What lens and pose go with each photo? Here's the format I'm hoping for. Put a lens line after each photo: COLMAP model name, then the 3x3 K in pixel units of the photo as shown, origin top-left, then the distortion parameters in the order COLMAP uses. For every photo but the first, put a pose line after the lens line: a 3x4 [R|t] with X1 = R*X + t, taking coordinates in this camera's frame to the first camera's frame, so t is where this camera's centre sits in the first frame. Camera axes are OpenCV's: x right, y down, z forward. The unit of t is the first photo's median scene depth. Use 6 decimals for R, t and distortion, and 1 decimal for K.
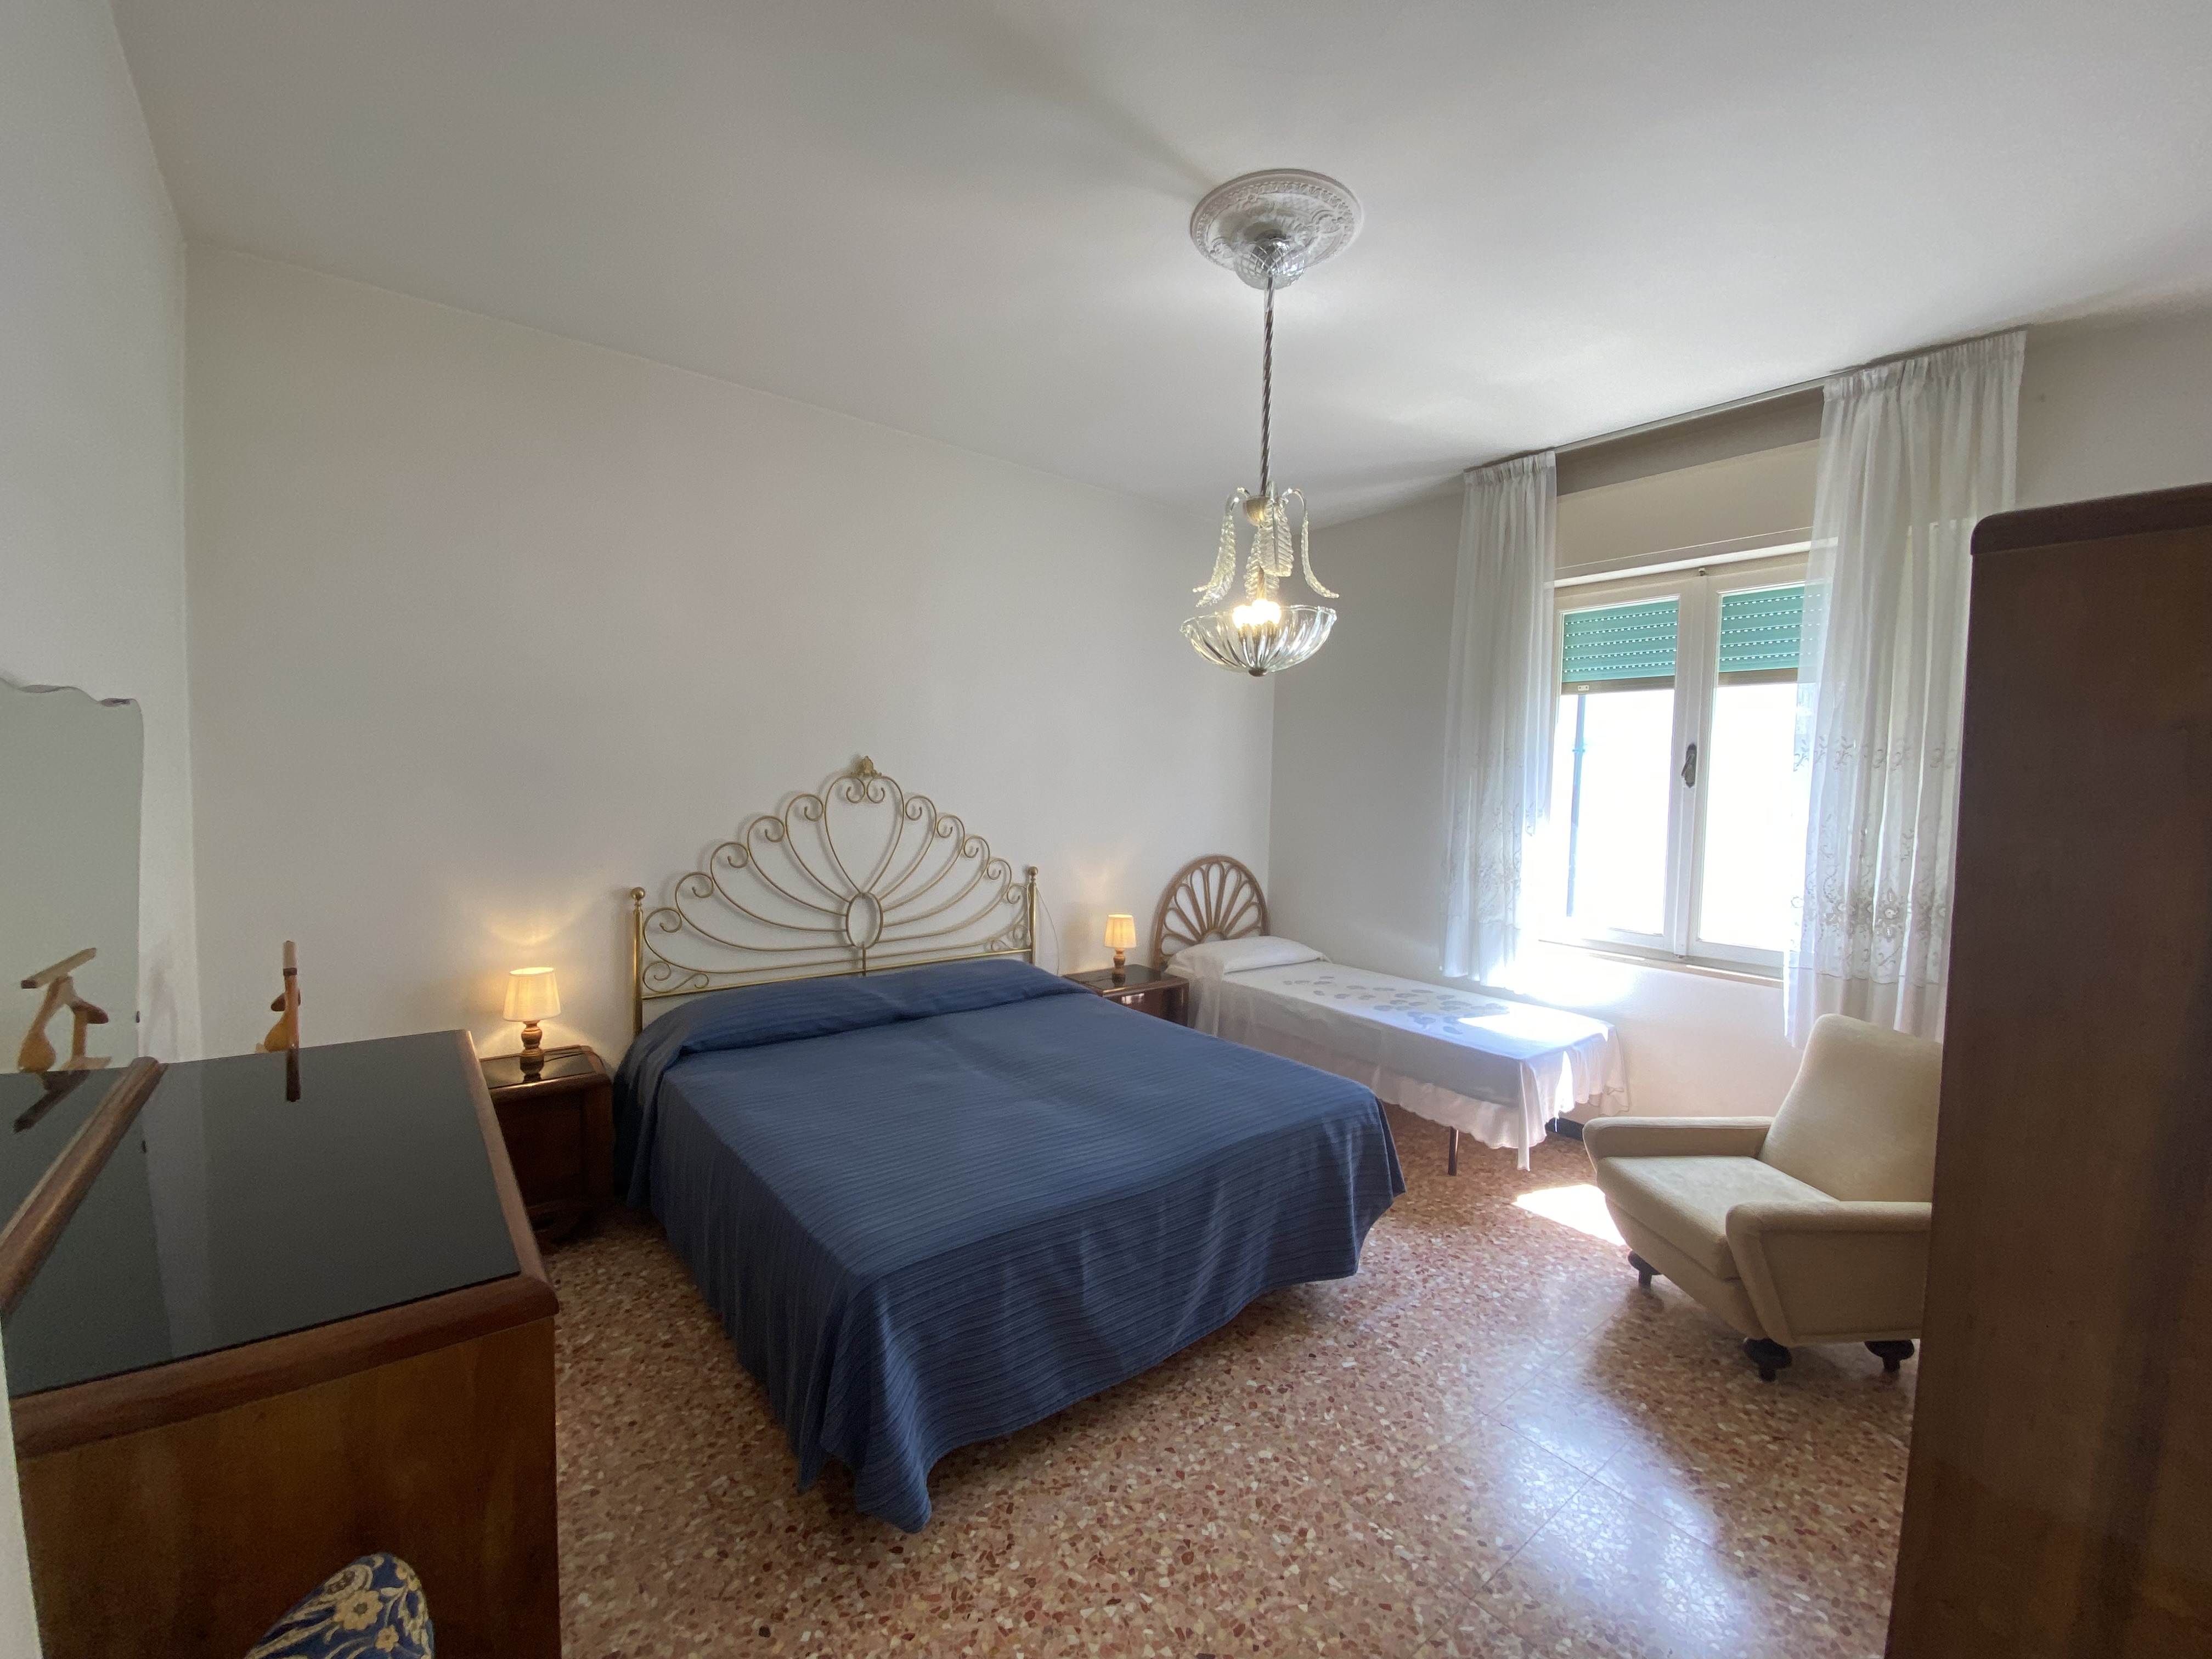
lens RADIAL K [[889.7, 0, 1108.6], [0, 889.7, 825.3], [0, 0, 1]] dist [0.017147, -0.019933]
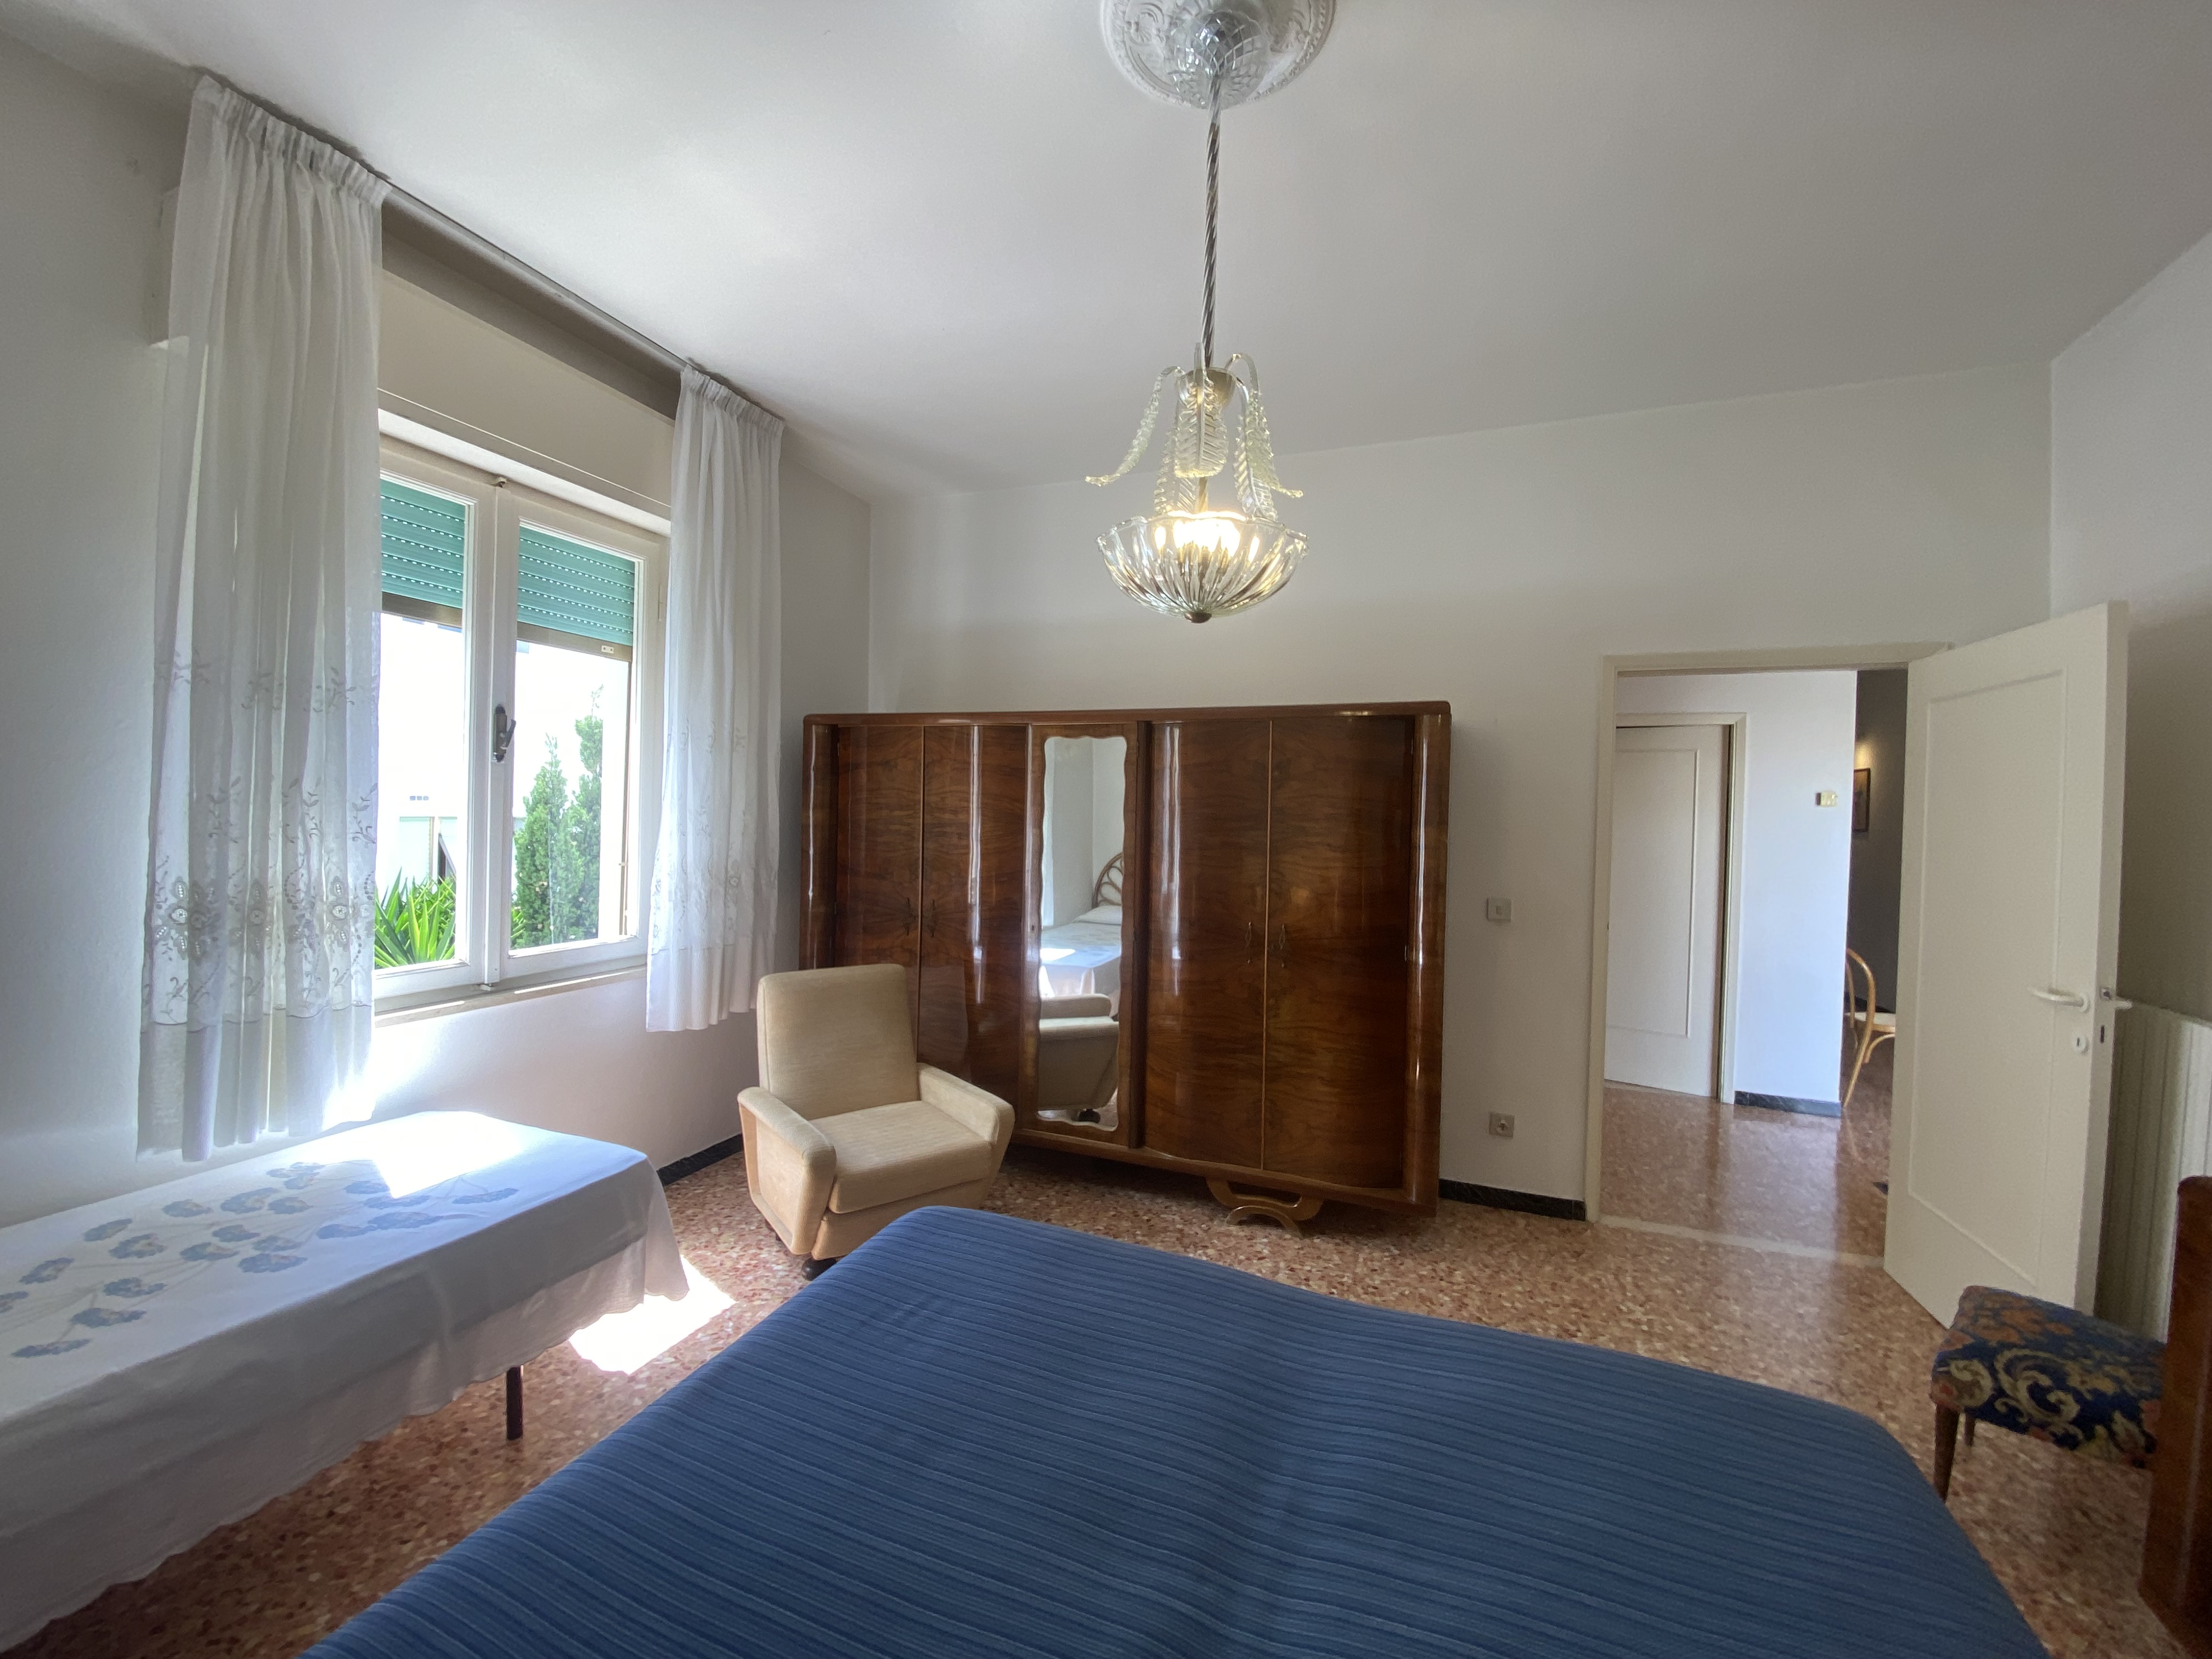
lens RADIAL K [[889.7, 0, 1108.6], [0, 889.7, 825.3], [0, 0, 1]] dist [0.017147, -0.019933]
pose [[-0.482327, -0.048866, 0.874627, -0.279000], [-0.010253, 0.998689, 0.050143, -0.033129], [-0.875931, 0.015218, -0.482196, 0.922979]]
